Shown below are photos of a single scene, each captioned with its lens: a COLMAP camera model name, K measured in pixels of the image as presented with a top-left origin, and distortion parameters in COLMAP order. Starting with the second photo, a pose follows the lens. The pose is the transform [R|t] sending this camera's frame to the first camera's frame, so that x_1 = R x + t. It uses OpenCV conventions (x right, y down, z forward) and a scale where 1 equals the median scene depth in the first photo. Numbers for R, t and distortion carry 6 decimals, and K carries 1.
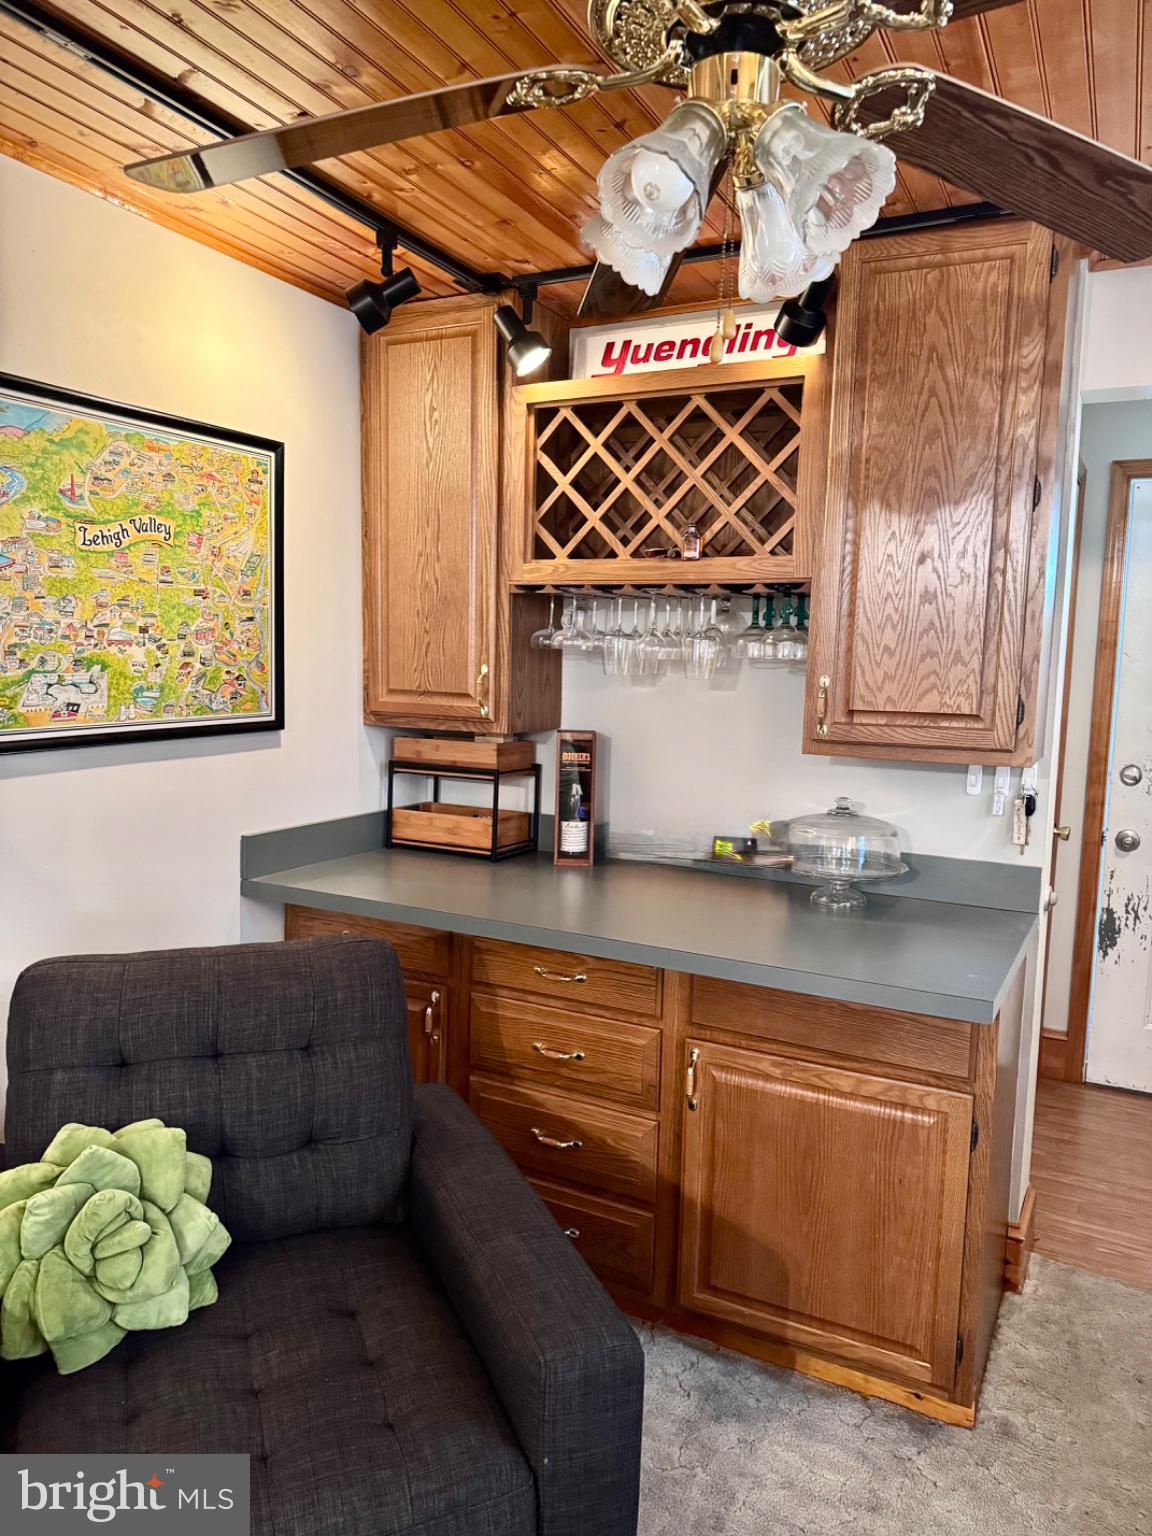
lens RADIAL K [[1054.1, 0, 570.2], [0, 1054.1, 774.3], [0, 0, 1]] dist [0.153729, -0.254378]
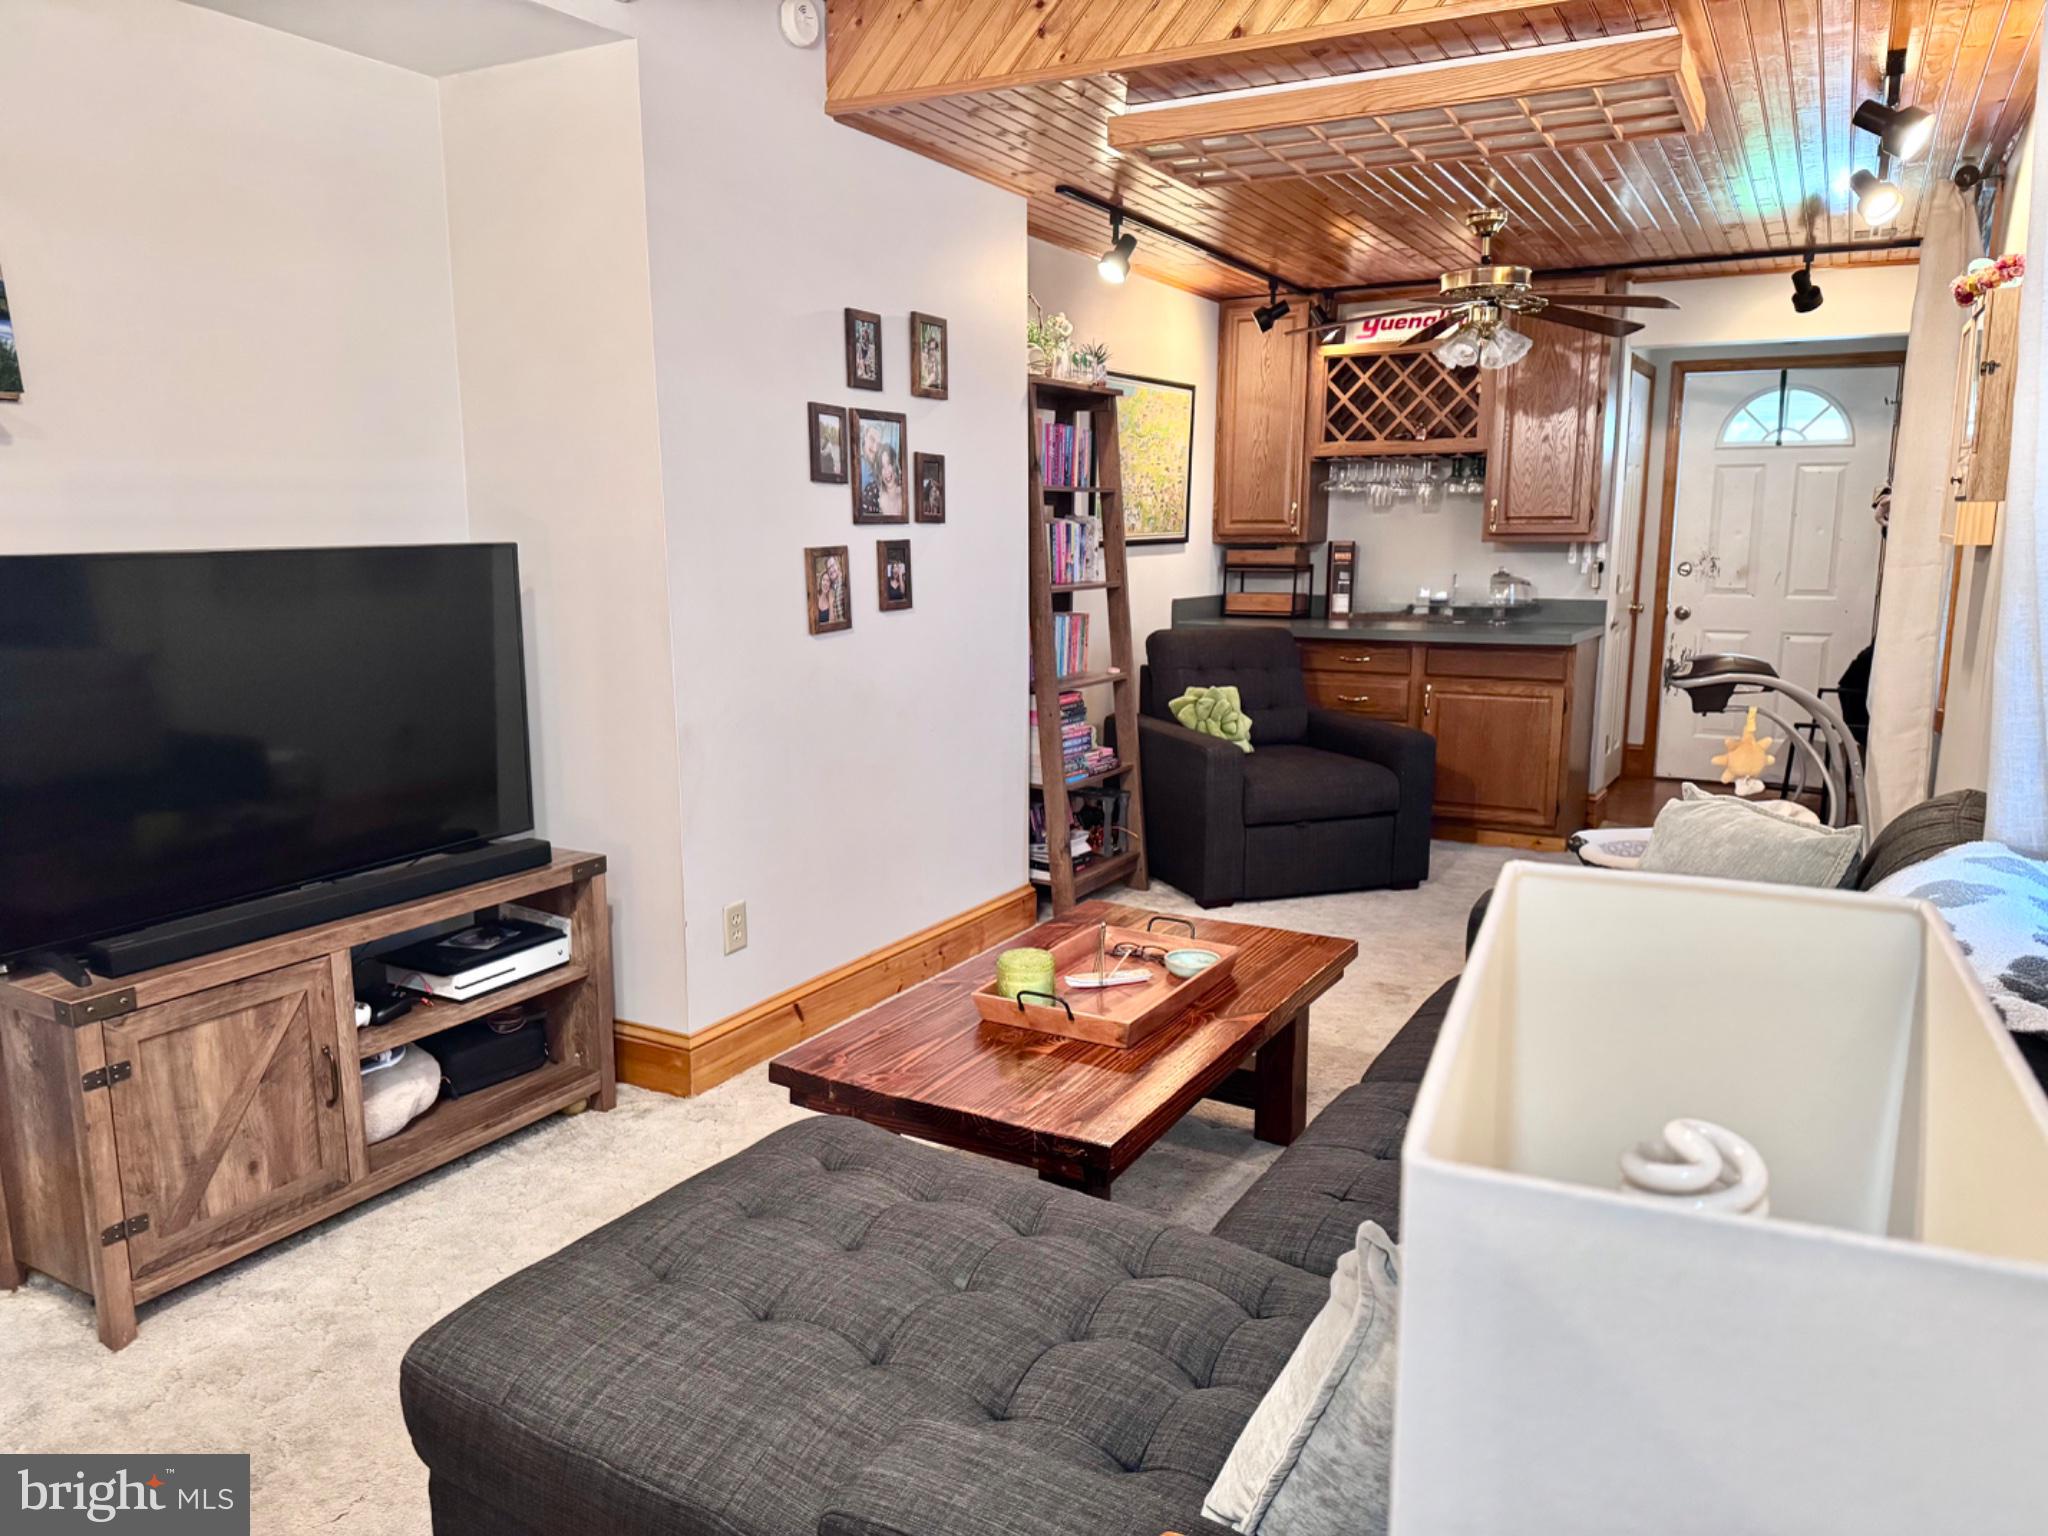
lens RADIAL K [[1405.5, 0, 1053.4], [0, 1405.5, 775.0], [0, 0, 1]] dist [0.153729, -0.254378]
pose [[0.999519, -0.019221, -0.024318, -0.530772], [0.020668, 0.997940, 0.060740, 0.241856], [0.023100, -0.061213, 0.997857, -1.715752]]
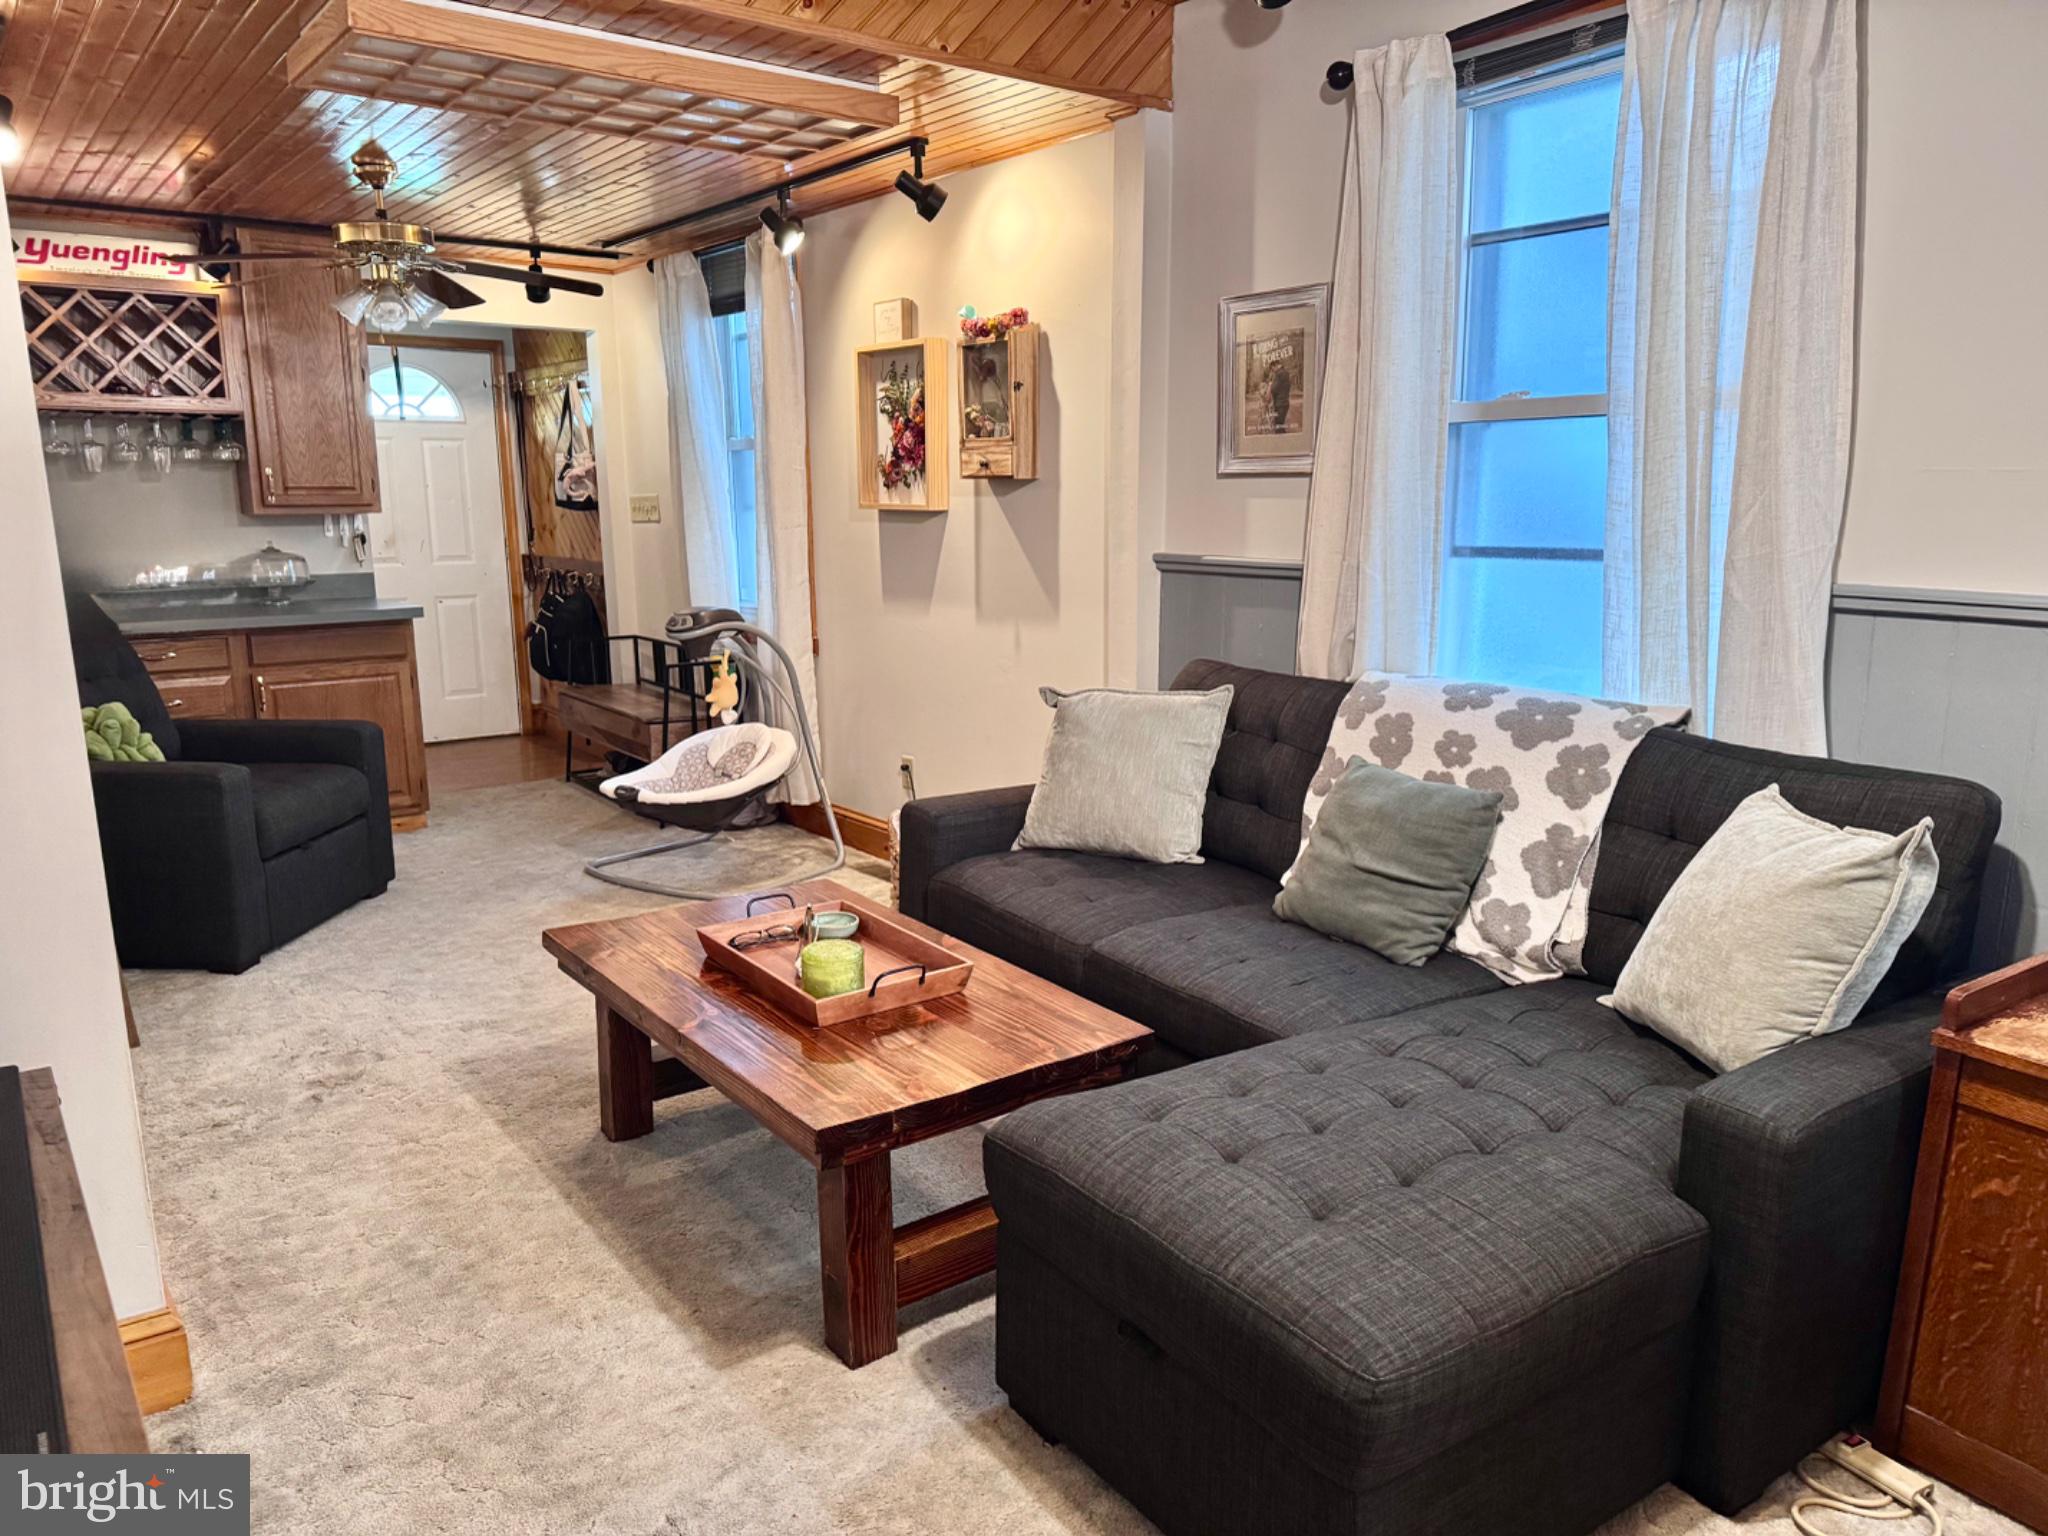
lens RADIAL K [[1433.3, 0, 1024.0], [0, 1433.3, 768.0], [0, 0, 1]] dist [0.000814, 0.000718]
pose [[0.425218, -0.201305, 0.882421, -1.471447], [0.120801, 0.978852, 0.165092, 0.158203], [-0.896993, 0.036397, 0.440543, -1.199998]]
